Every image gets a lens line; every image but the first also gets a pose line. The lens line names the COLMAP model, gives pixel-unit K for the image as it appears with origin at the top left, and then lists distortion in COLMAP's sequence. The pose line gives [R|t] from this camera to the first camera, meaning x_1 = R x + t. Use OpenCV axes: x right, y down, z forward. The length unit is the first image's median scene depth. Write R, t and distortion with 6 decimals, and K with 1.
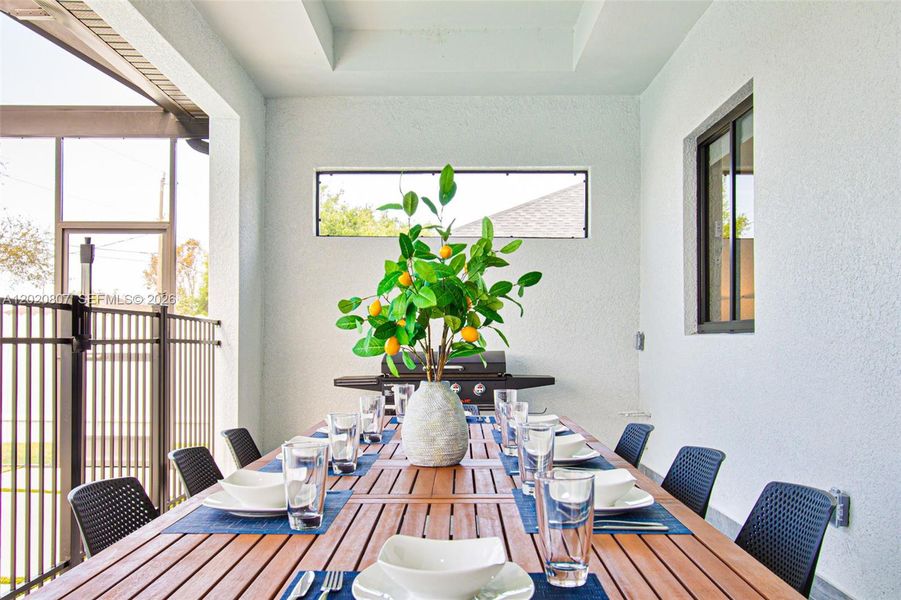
lens RADIAL K [[880.9, 0, 452.2], [0, 880.9, 302.6], [0, 0, 1]] dist [0.001651, 0.000000]
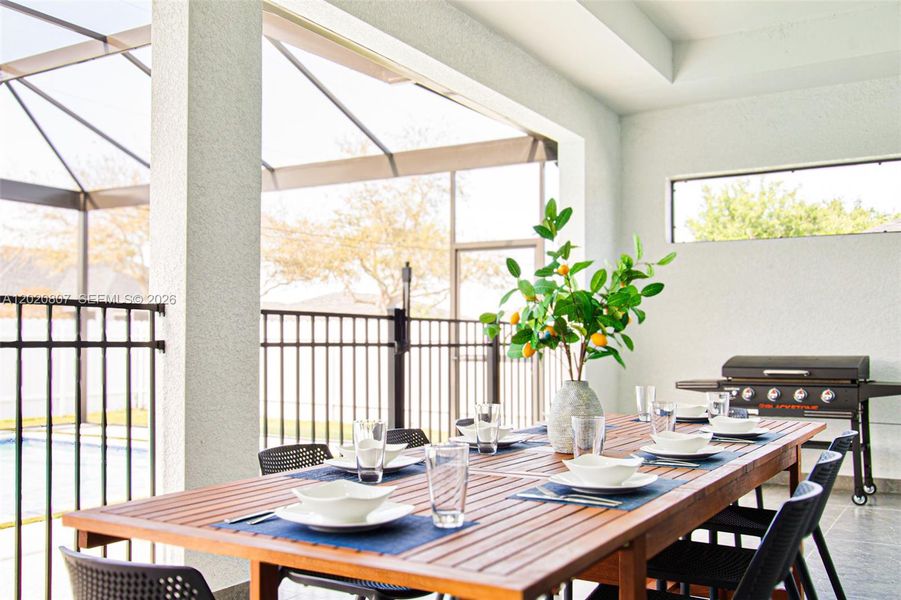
lens RADIAL K [[880.9, 0, 445.7], [0, 880.9, 298.9], [0, 0, 1]] dist [0.001651, 0.000000]
pose [[0.865945, -0.023878, -0.499569, 0.198230], [0.020118, 0.999714, -0.012911, -0.002862], [0.499735, 0.001130, 0.866178, -0.038300]]
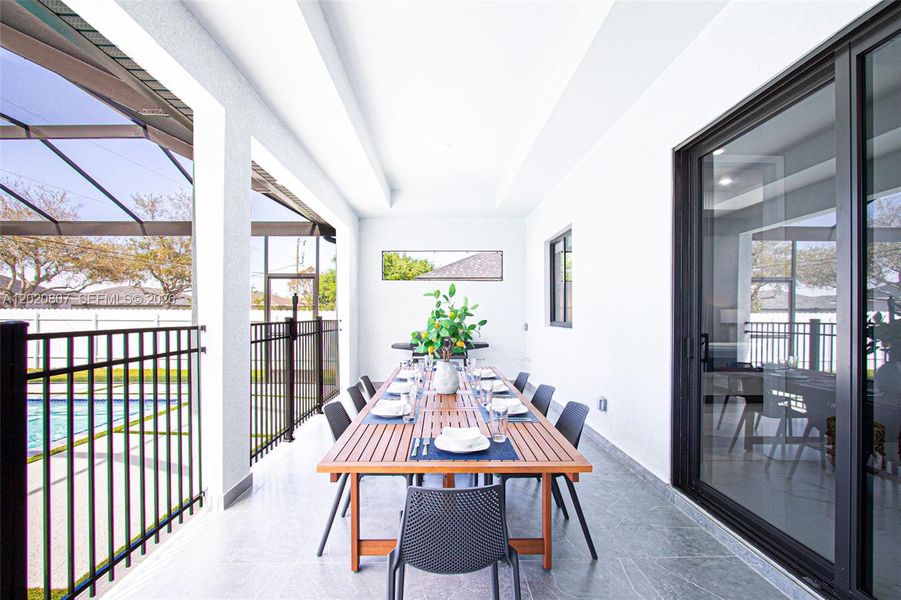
lens RADIAL K [[423.7, 0, 449.2], [0, 423.7, 303.4], [0, 0, 1]] dist [-0.019305, 0.000886]
pose [[0.999546, -0.001693, 0.030093, -0.023966], [0.001197, 0.999863, 0.016499, -0.050703], [-0.030117, -0.016455, 0.999411, -0.127889]]
